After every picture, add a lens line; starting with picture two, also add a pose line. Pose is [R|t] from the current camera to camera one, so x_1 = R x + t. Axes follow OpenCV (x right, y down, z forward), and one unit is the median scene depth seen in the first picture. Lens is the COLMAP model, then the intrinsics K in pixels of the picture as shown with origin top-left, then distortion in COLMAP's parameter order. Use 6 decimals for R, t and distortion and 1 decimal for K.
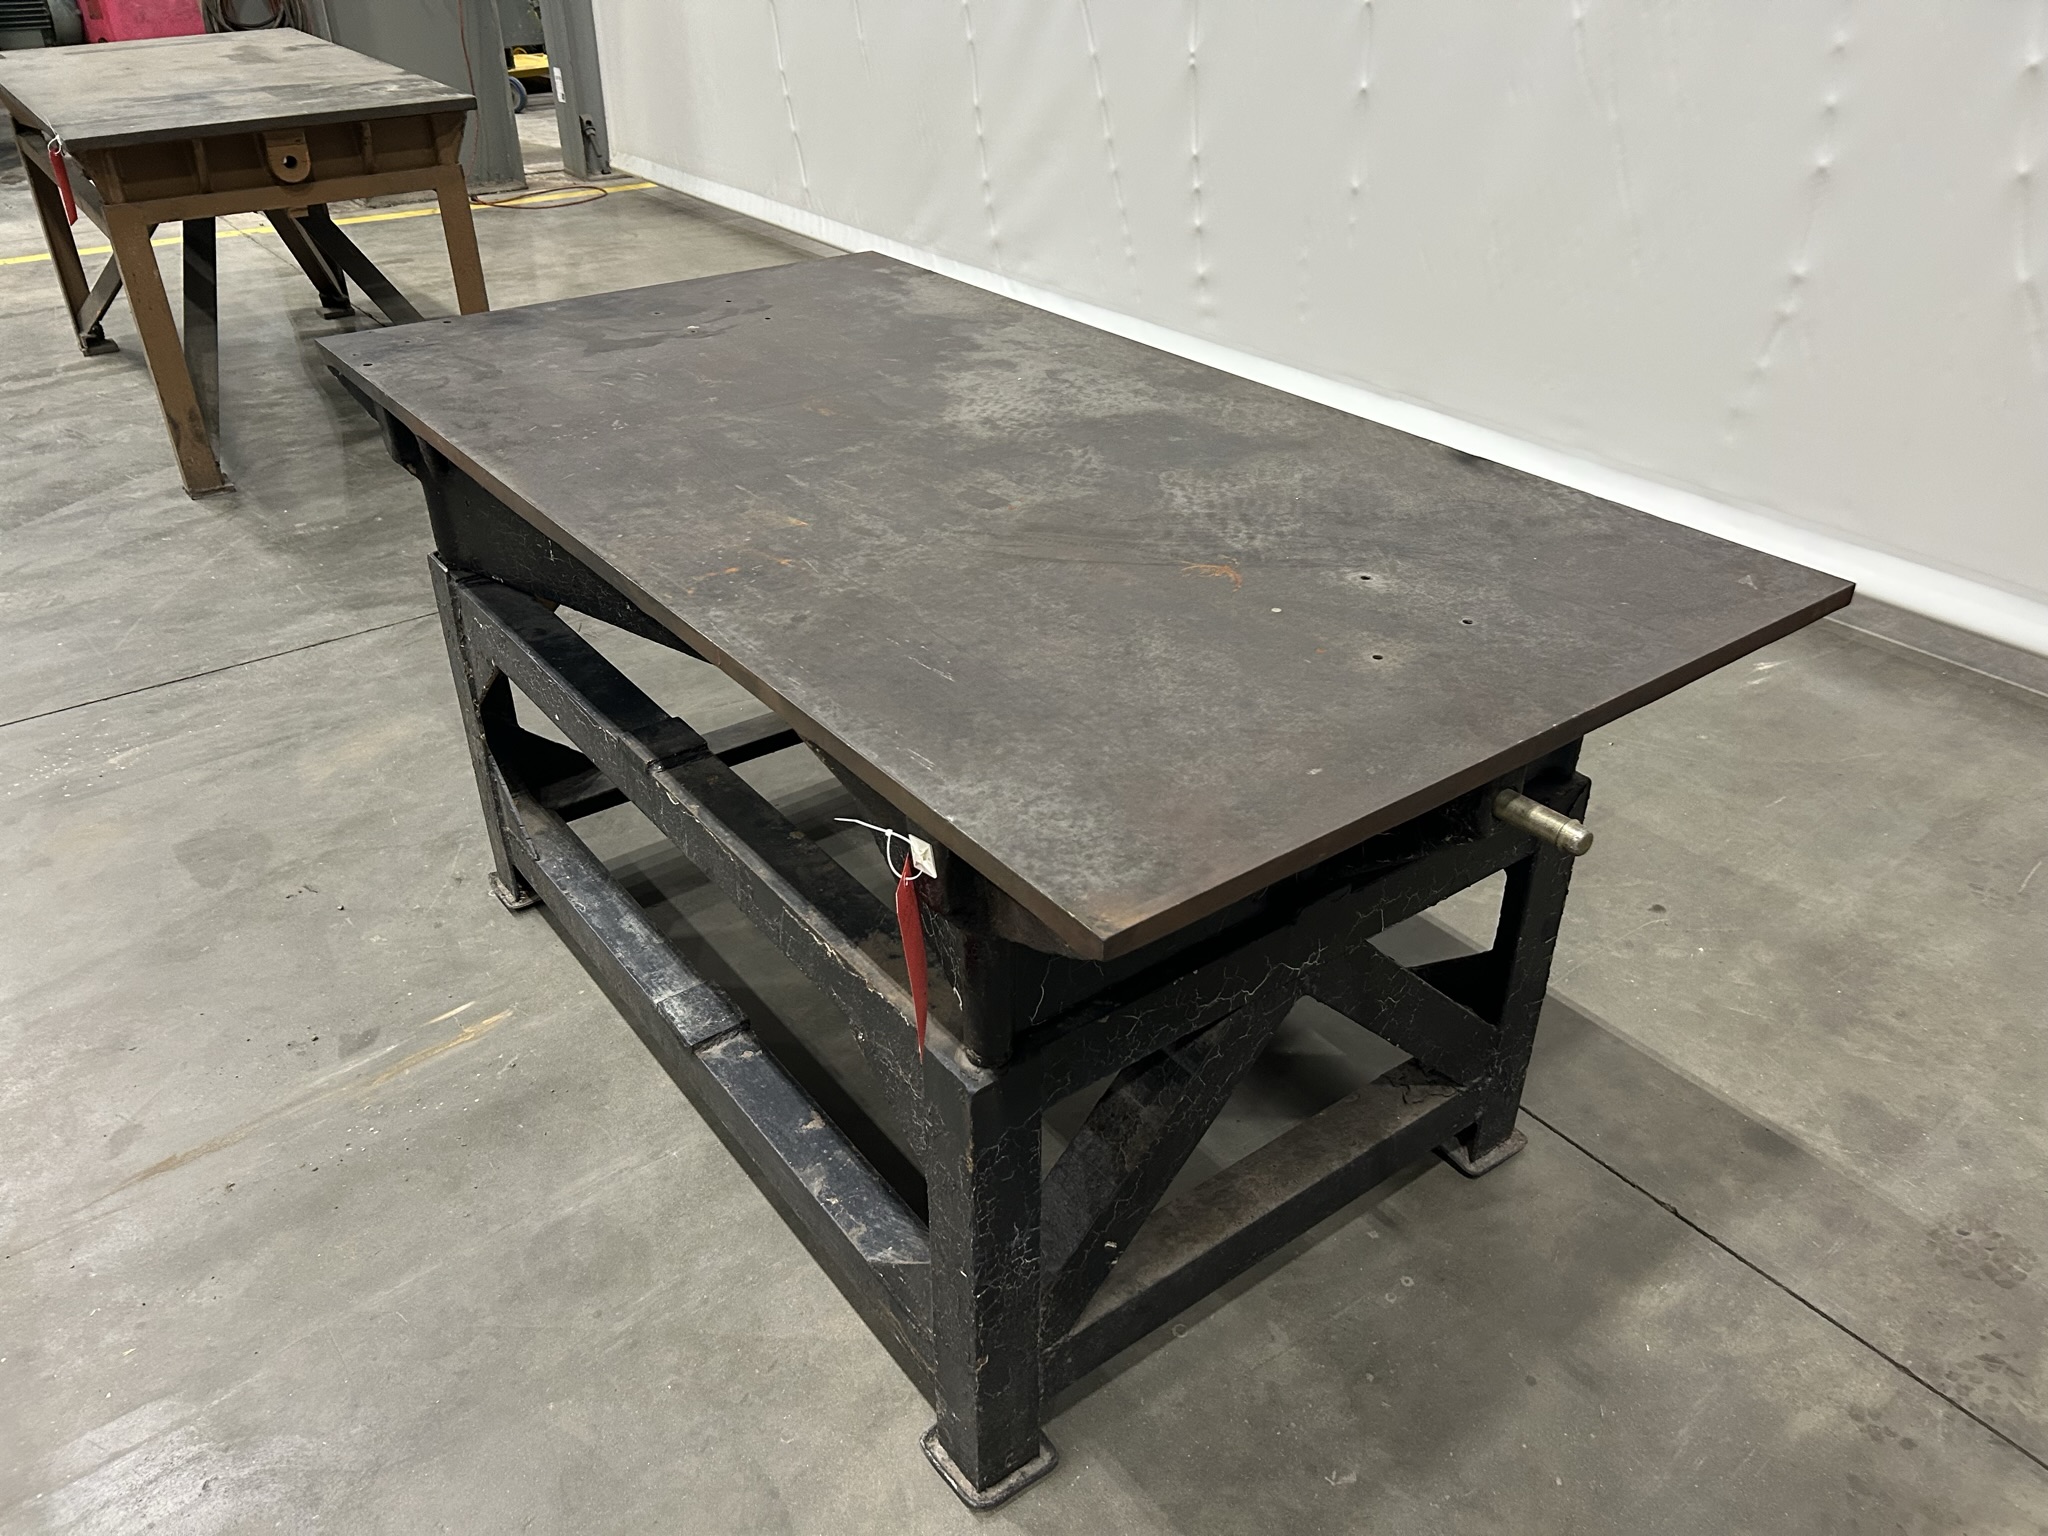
lens RADIAL K [[1537.7, 0, 1035.5], [0, 1537.7, 774.0], [0, 0, 1]] dist [0.051047, -0.053934]
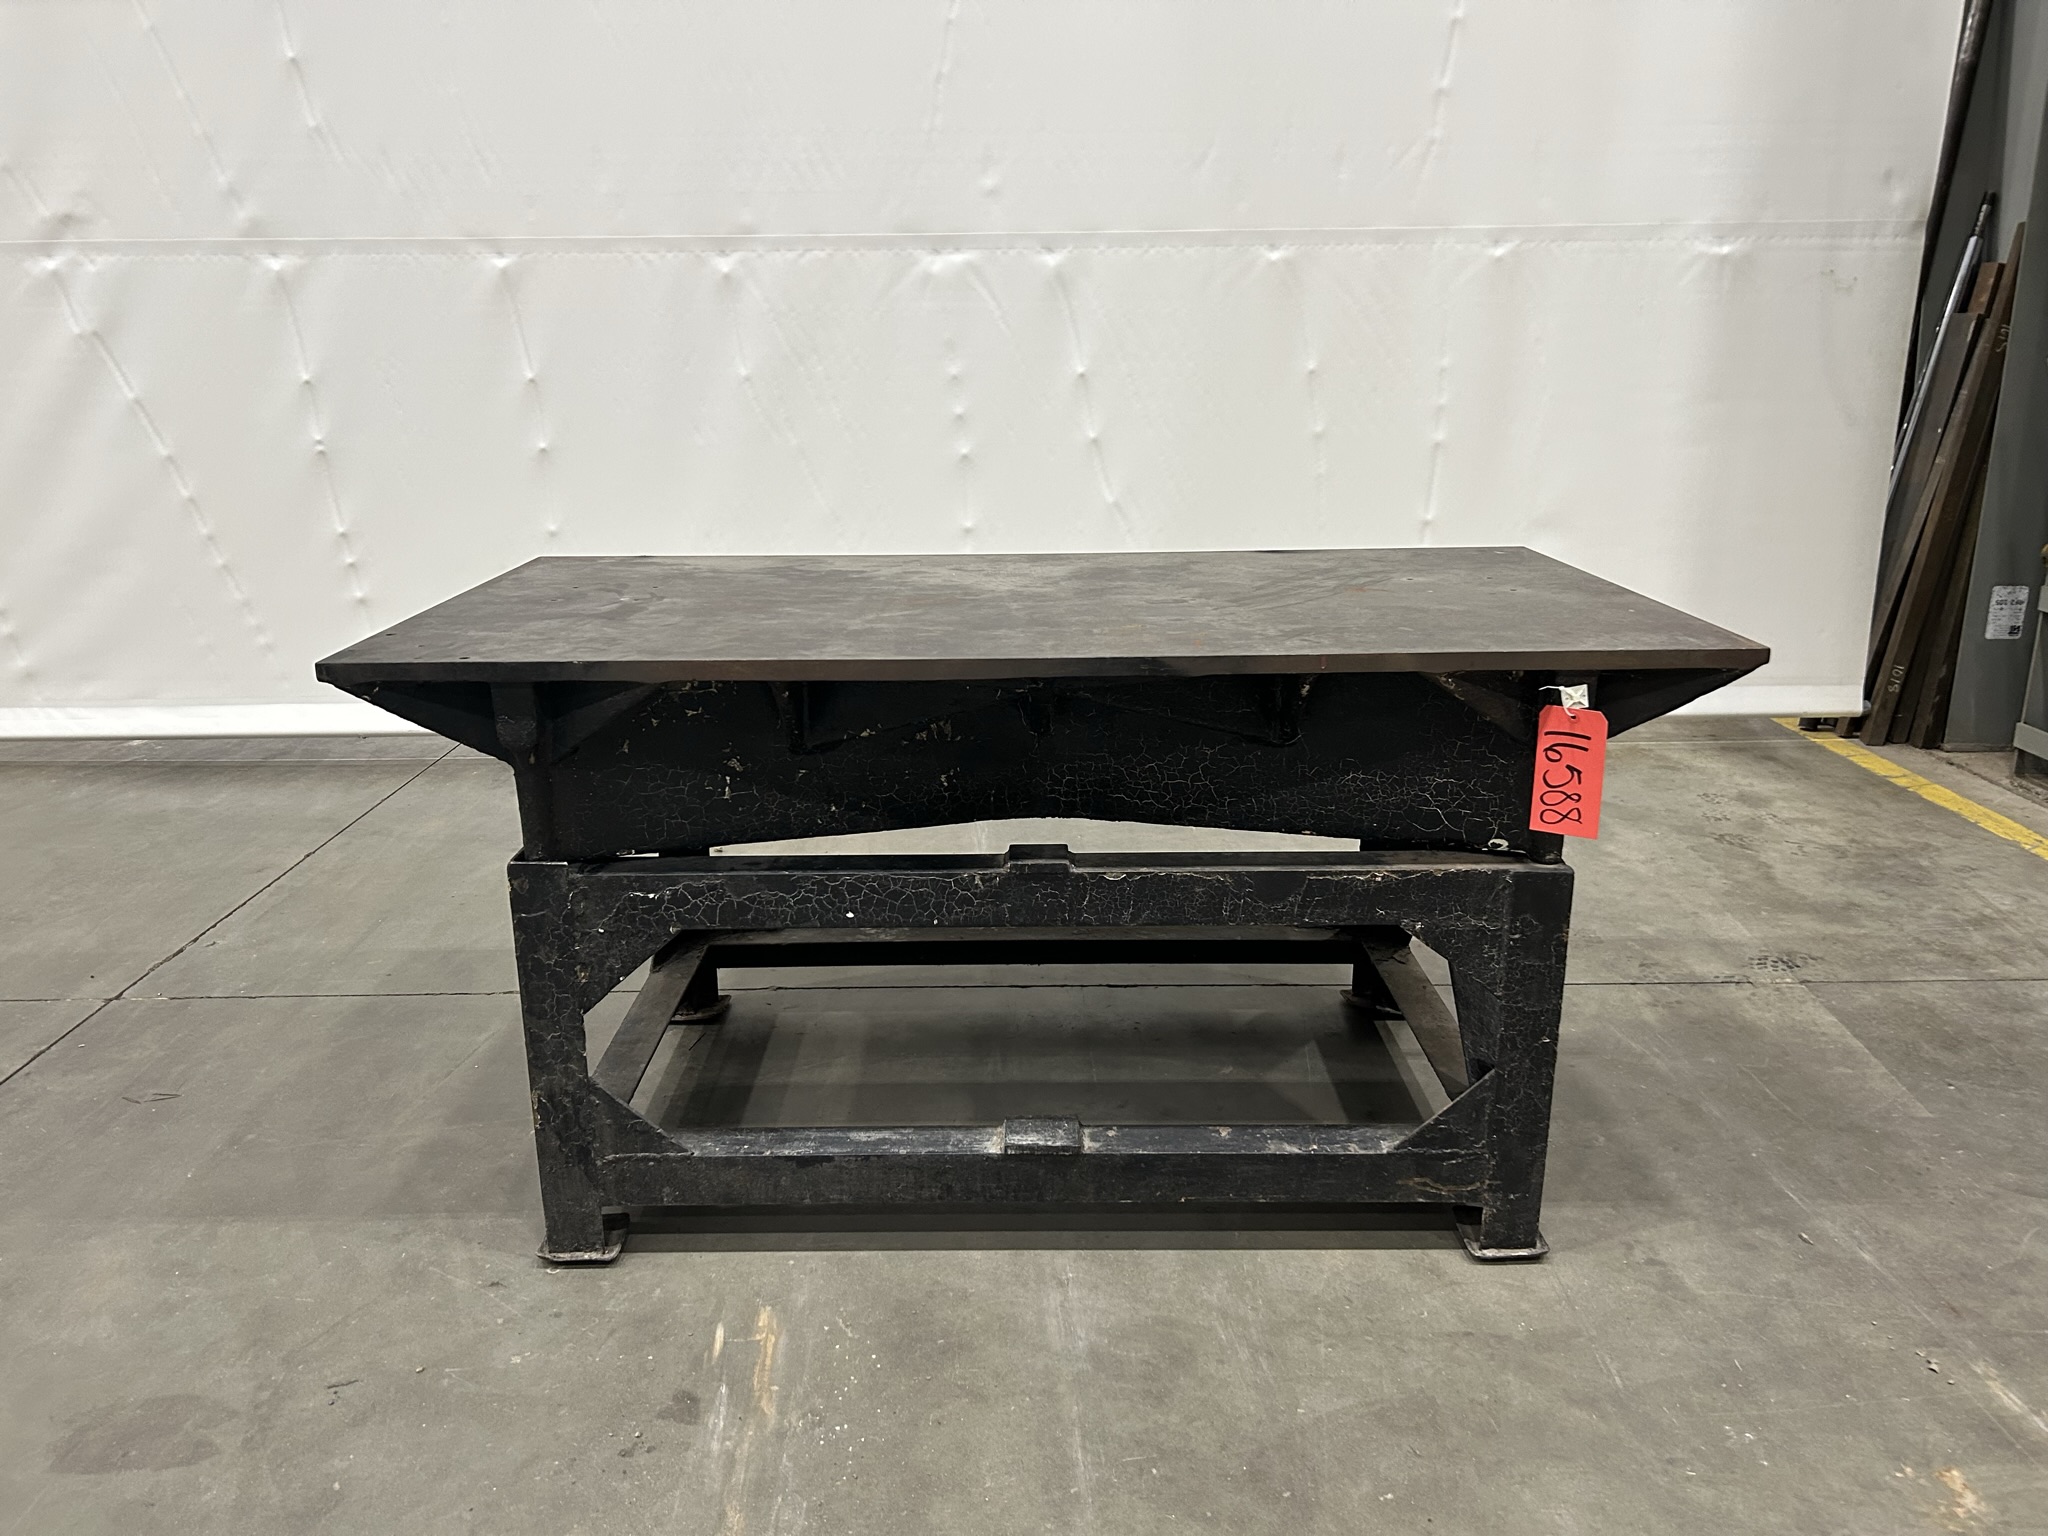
lens RADIAL K [[1537.7, 0, 1016.4], [0, 1537.7, 784.5], [0, 0, 1]] dist [0.051047, -0.053934]
pose [[0.602503, -0.231350, 0.763850, -1.004826], [0.422176, 0.904590, -0.059024, -0.008425], [-0.677316, 0.358042, 0.642689, 0.241149]]
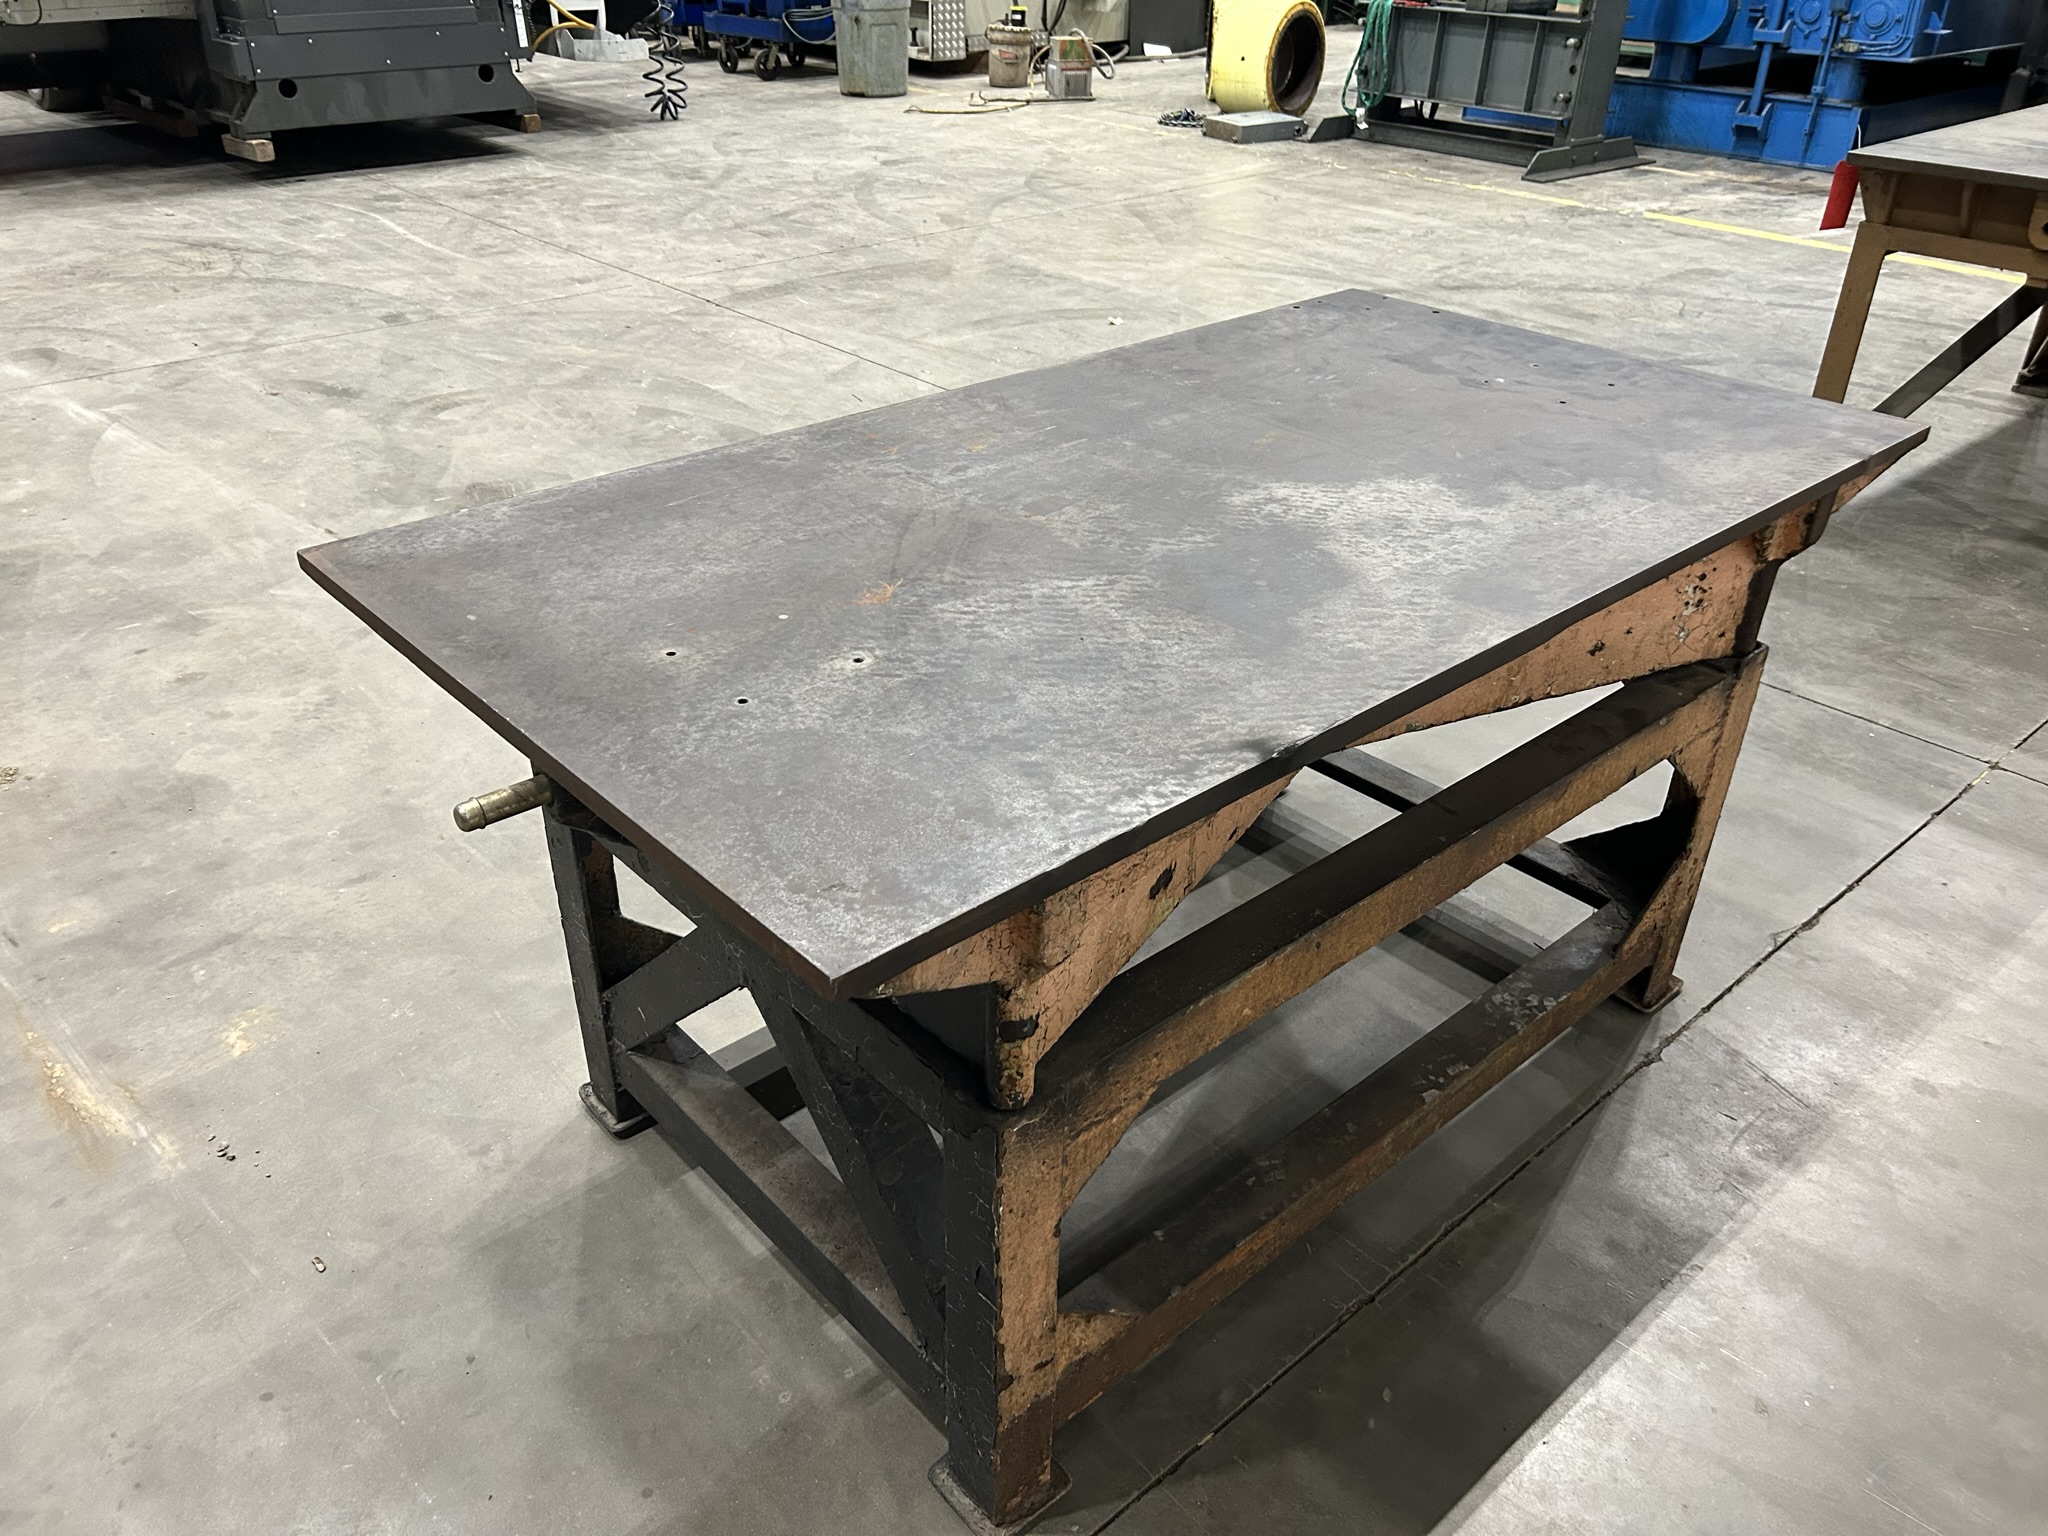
lens RADIAL K [[1537.7, 0, 1010.6], [0, 1537.7, 778.6], [0, 0, 1]] dist [0.051047, -0.053934]
pose [[0.076601, 0.516559, -0.852818, 0.806171], [-0.527747, 0.746697, 0.404878, -0.382324], [0.845941, 0.419058, 0.329810, 0.608619]]
